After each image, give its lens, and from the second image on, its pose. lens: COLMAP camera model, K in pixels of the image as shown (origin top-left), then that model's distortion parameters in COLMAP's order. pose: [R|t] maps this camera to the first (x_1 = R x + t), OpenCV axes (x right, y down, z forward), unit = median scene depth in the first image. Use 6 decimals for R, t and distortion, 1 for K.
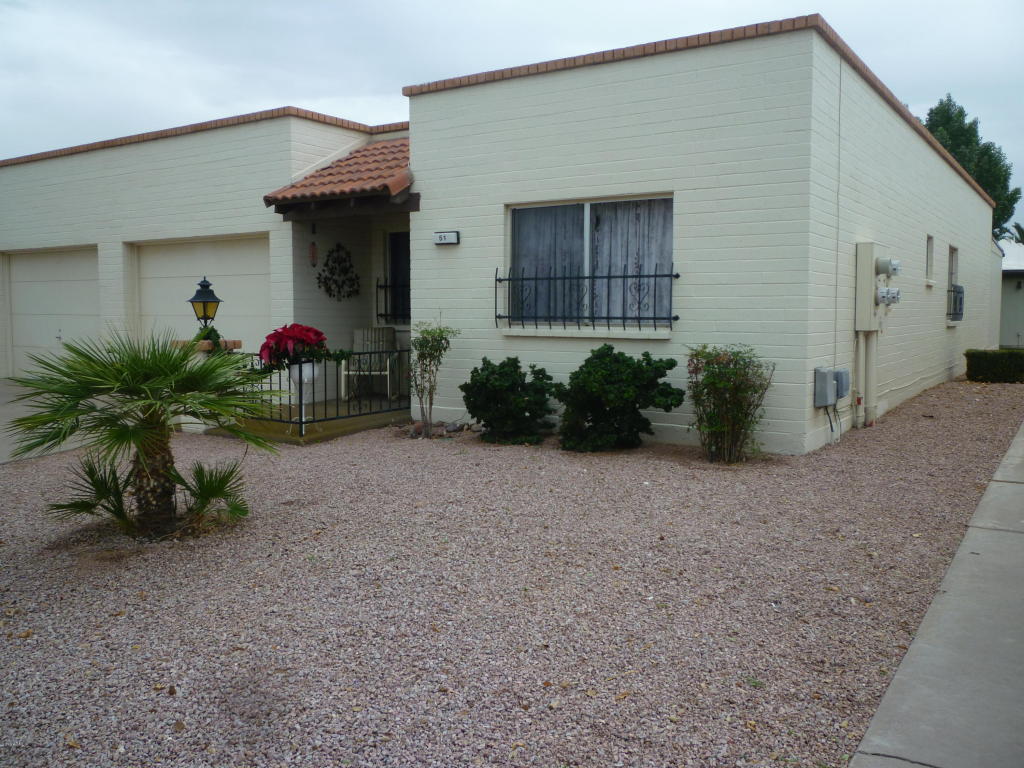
lens RADIAL K [[883.4, 0, 513.8], [0, 883.4, 384.5], [0, 0, 1]] dist [-0.059589, 0.039461]
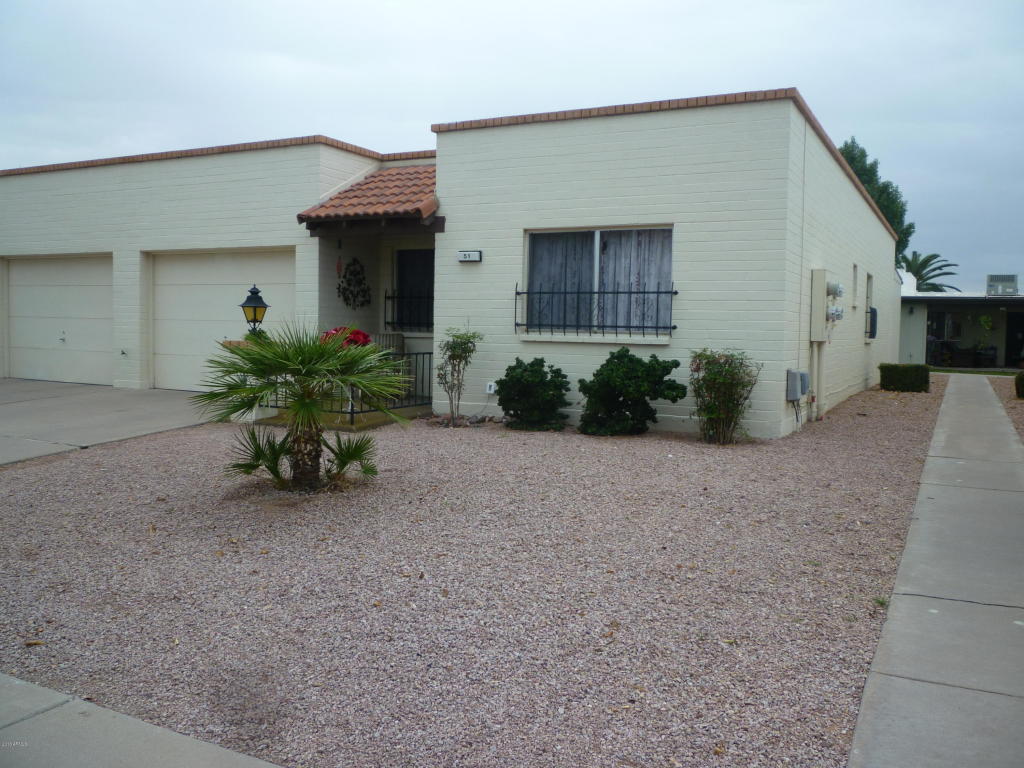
lens RADIAL K [[883.4, 0, 516.0], [0, 883.4, 387.6], [0, 0, 1]] dist [-0.059589, 0.039461]
pose [[0.993449, 0.010251, 0.113819, -0.156668], [-0.008329, 0.999815, -0.017351, 0.027958], [-0.113976, 0.016290, 0.993350, -0.166651]]
